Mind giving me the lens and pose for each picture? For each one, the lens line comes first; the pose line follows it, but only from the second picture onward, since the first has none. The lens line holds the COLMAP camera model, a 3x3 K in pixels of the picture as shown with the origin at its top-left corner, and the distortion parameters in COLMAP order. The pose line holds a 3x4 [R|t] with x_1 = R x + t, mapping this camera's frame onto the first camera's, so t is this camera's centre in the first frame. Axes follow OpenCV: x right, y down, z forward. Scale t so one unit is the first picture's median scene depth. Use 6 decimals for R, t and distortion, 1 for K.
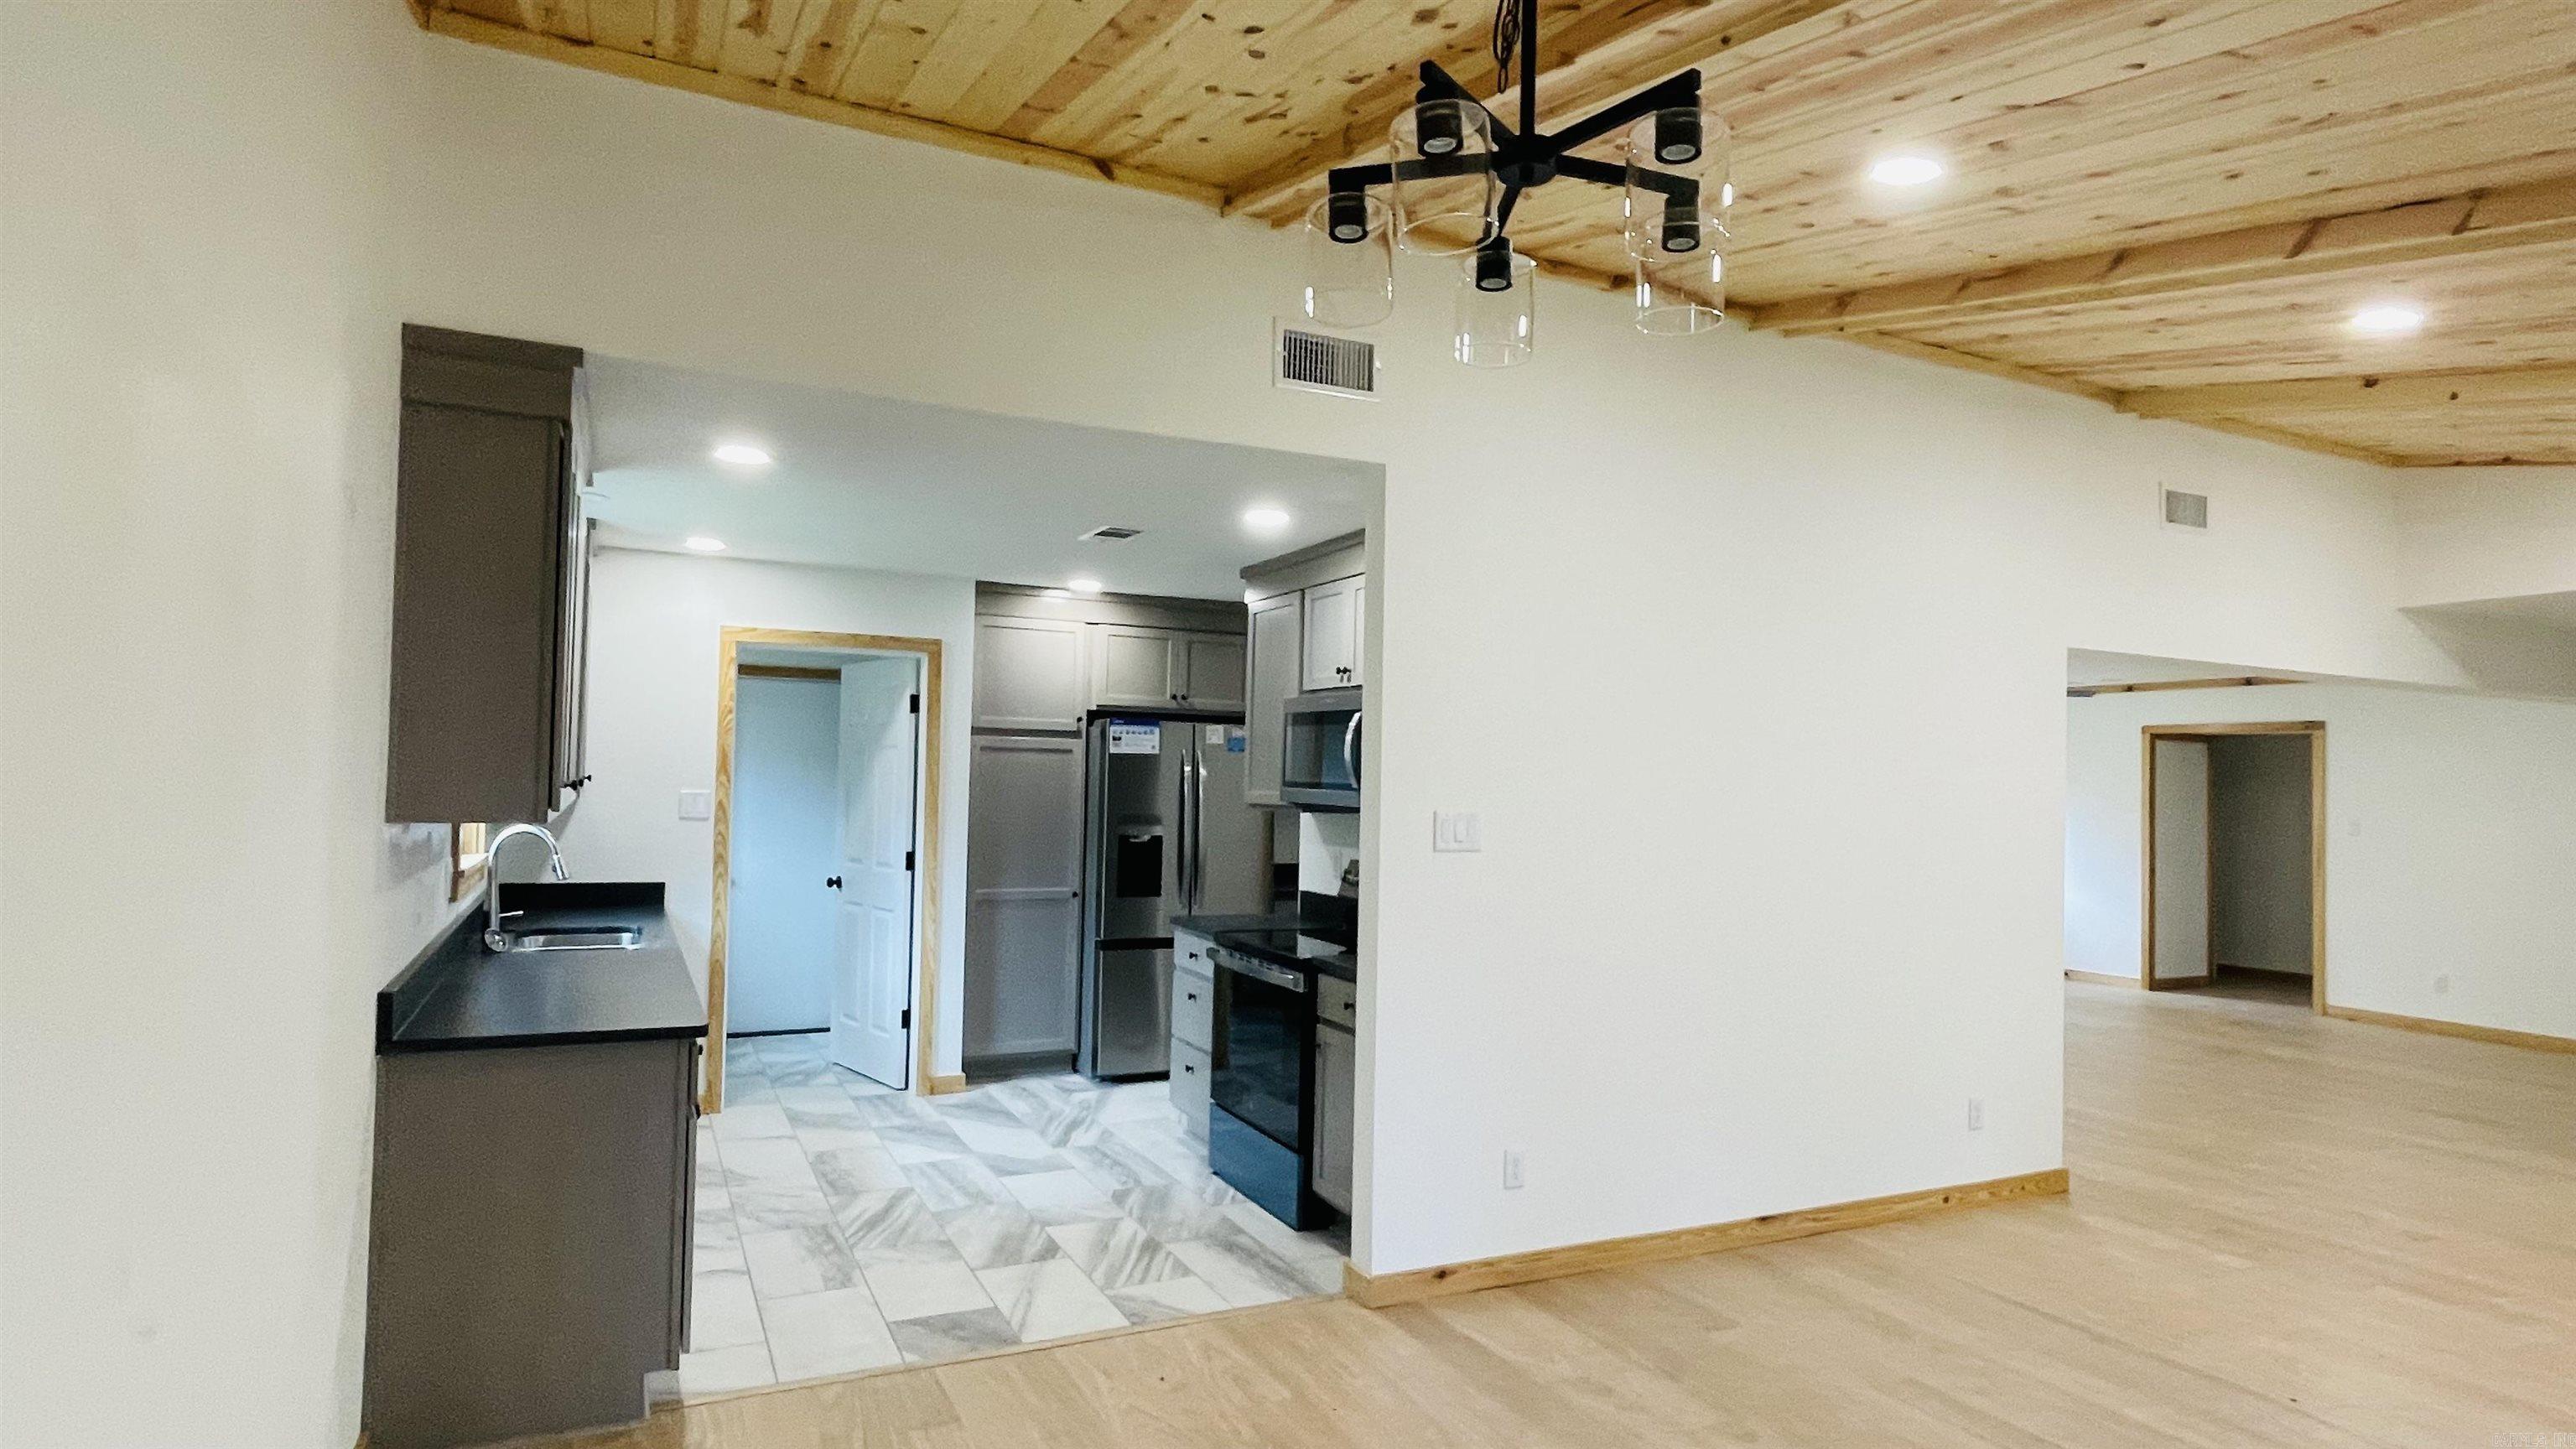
lens RADIAL K [[1393.8, 0, 1286.2], [0, 1393.8, 743.9], [0, 0, 1]] dist [0.002960, -0.000580]
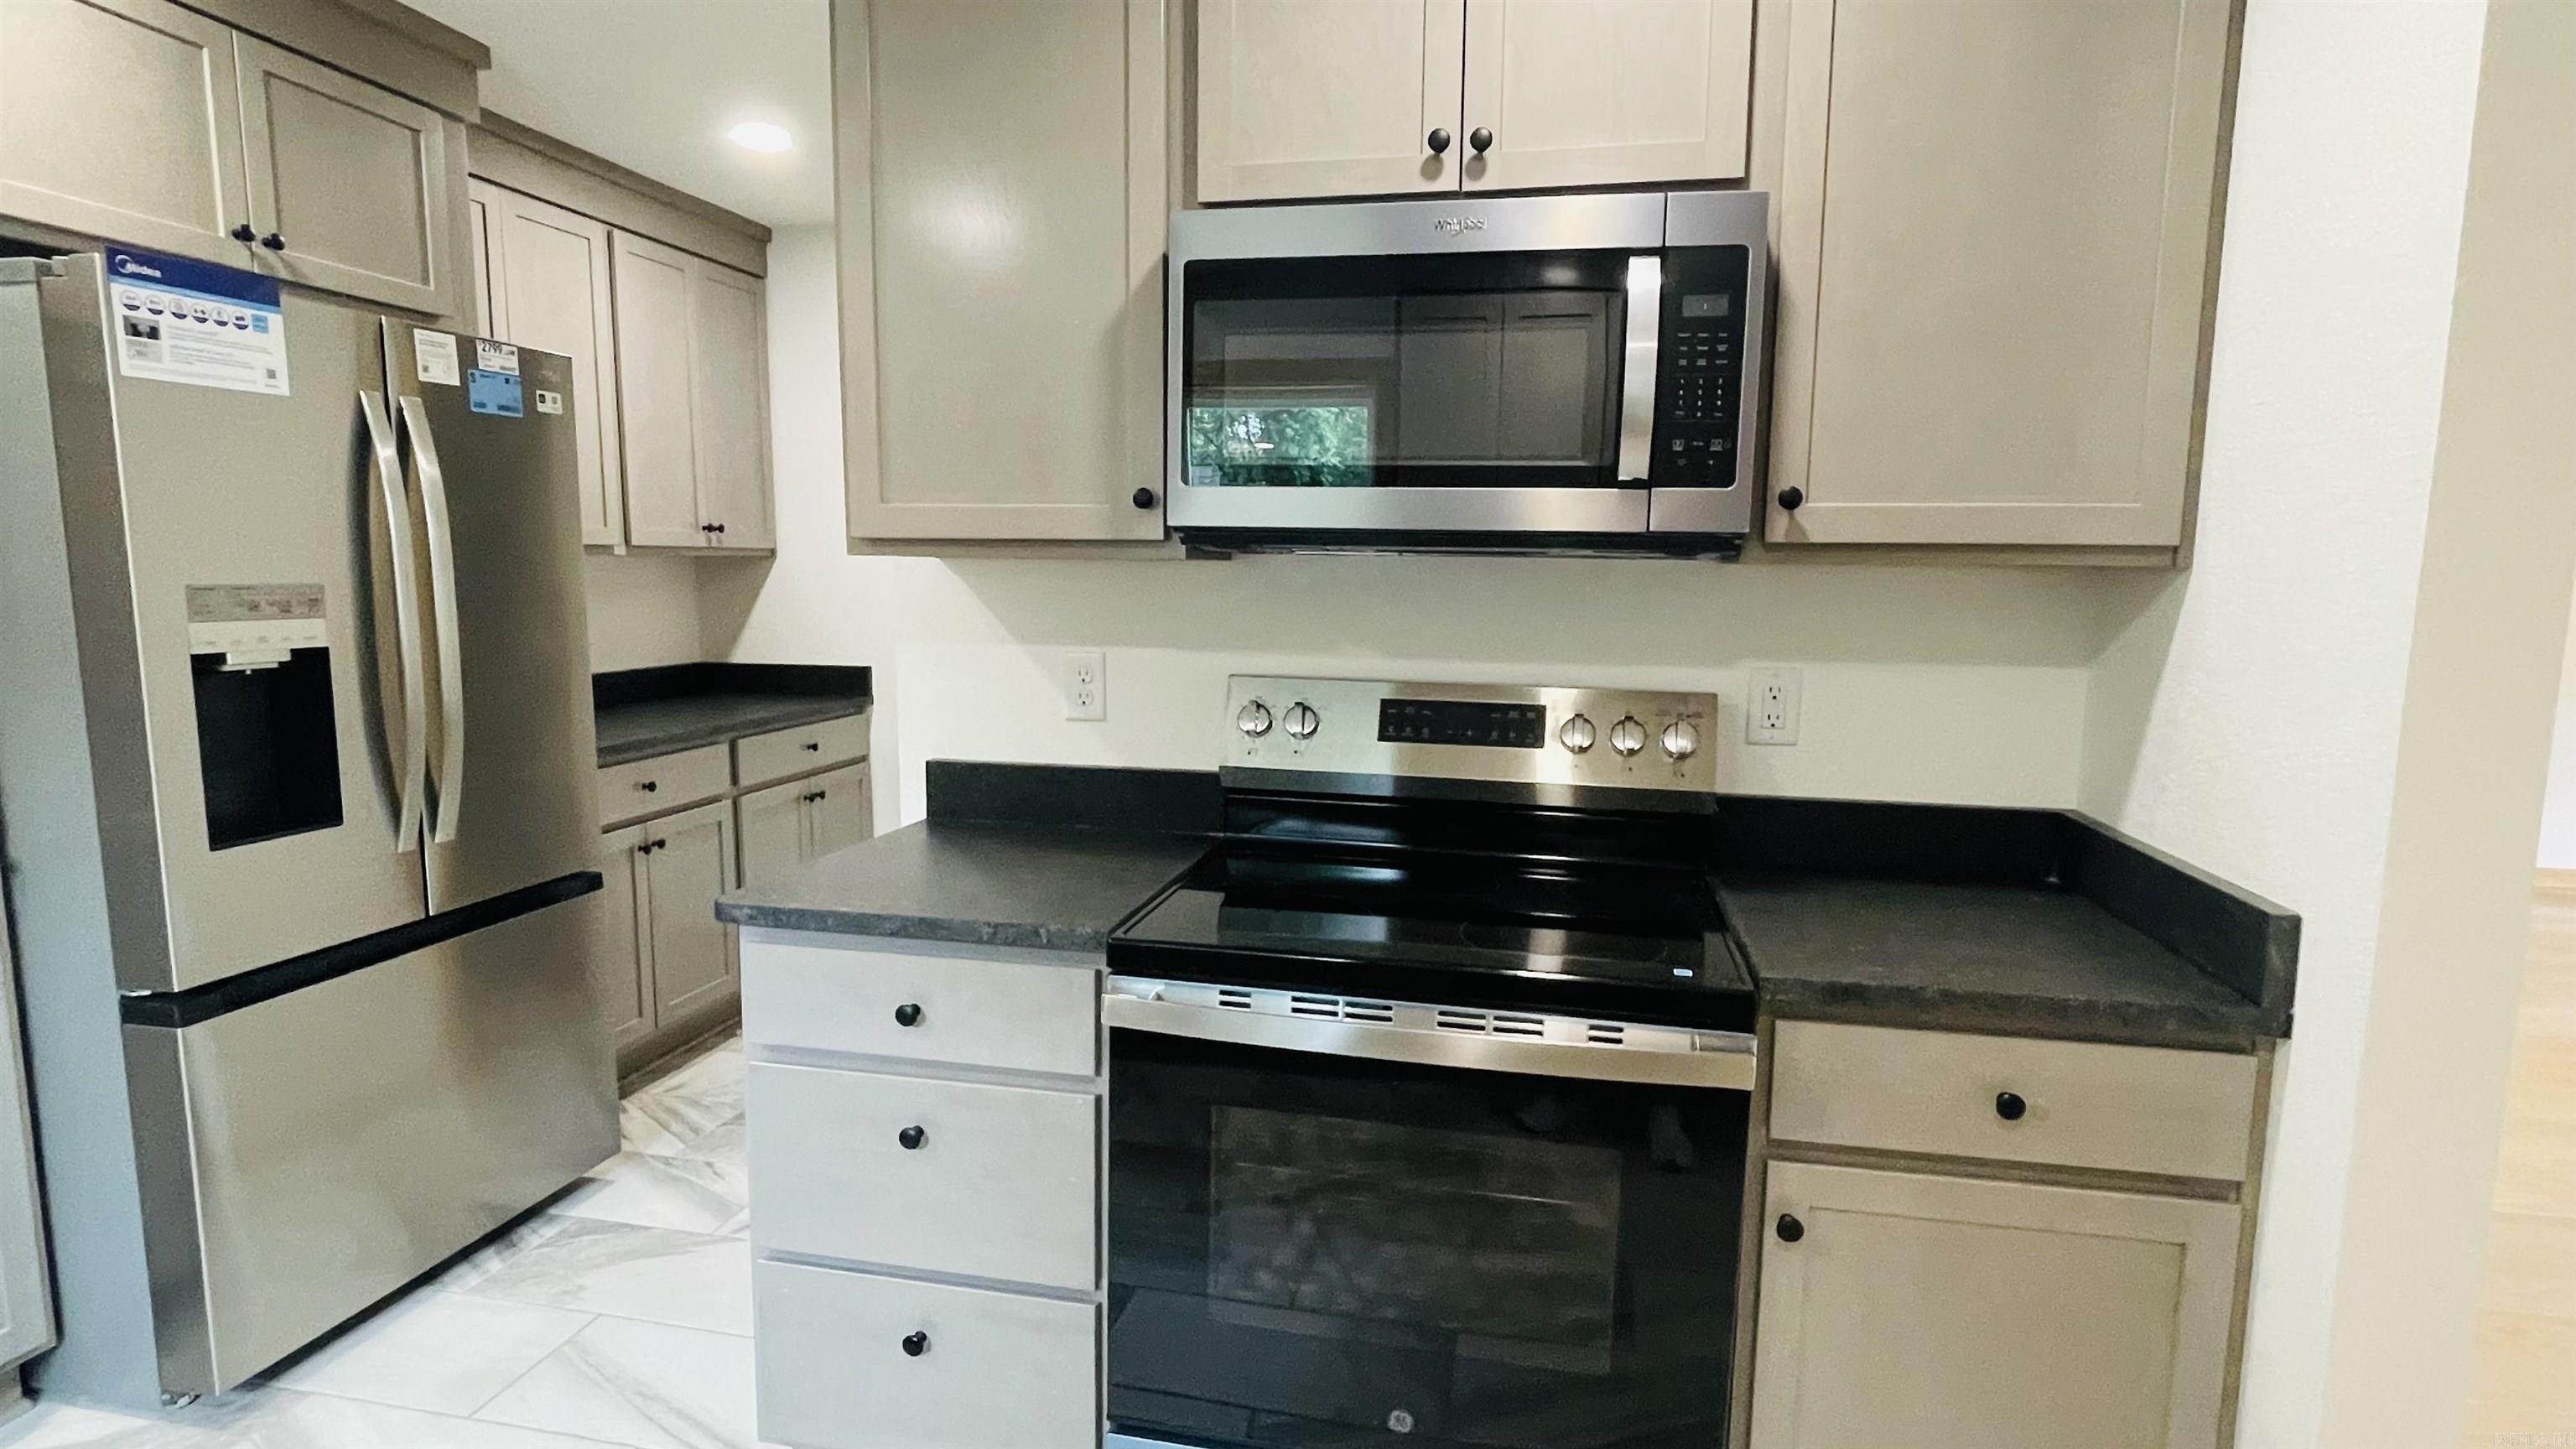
lens RADIAL K [[1356.9, 0, 1282.4], [0, 1356.9, 756.3], [0, 0, 1]] dist [-0.001310, -0.000483]
pose [[0.614250, -0.123171, 0.779440, -0.206648], [-0.019248, 0.985111, 0.170841, 0.031512], [-0.788877, -0.119942, 0.602733, 0.615829]]
